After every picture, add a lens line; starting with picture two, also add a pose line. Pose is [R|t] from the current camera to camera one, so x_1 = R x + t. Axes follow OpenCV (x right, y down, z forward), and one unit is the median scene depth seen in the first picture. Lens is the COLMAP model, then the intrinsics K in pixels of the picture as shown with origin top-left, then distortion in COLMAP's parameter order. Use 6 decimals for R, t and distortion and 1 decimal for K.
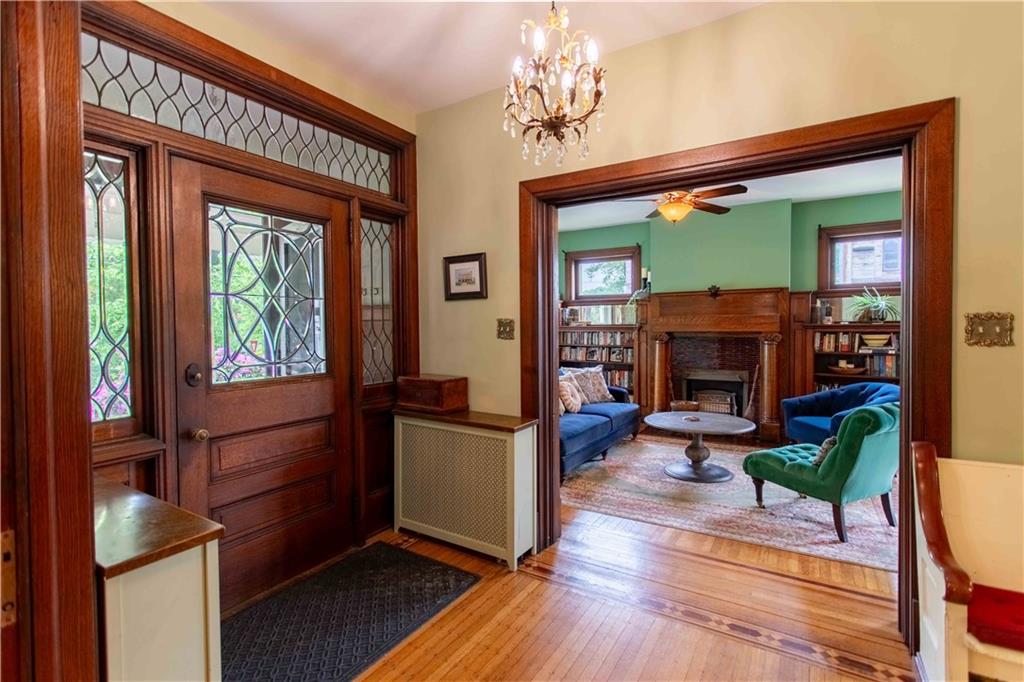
lens RADIAL K [[483.6, 0, 509.9], [0, 483.6, 335.2], [0, 0, 1]] dist [0.002424, 0.000605]
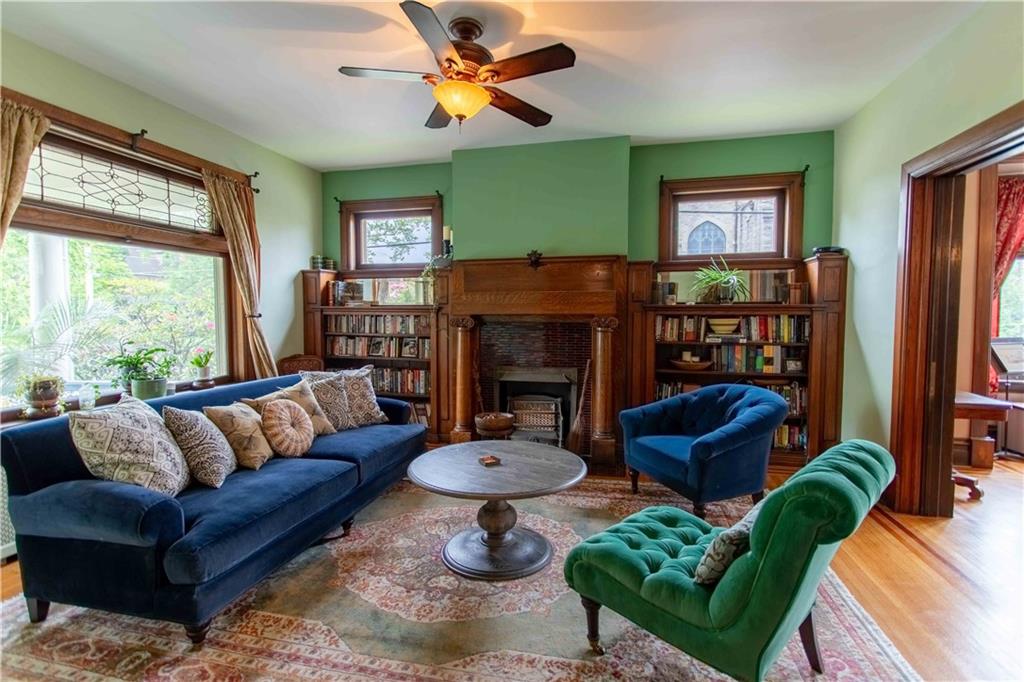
lens RADIAL K [[483.6, 0, 509.9], [0, 483.6, 335.2], [0, 0, 1]] dist [0.002424, 0.000605]
pose [[0.950480, -0.007510, 0.310696, 0.173129], [-0.000262, 0.999688, 0.024964, 0.005685], [-0.310787, -0.023809, 0.950181, 0.345728]]
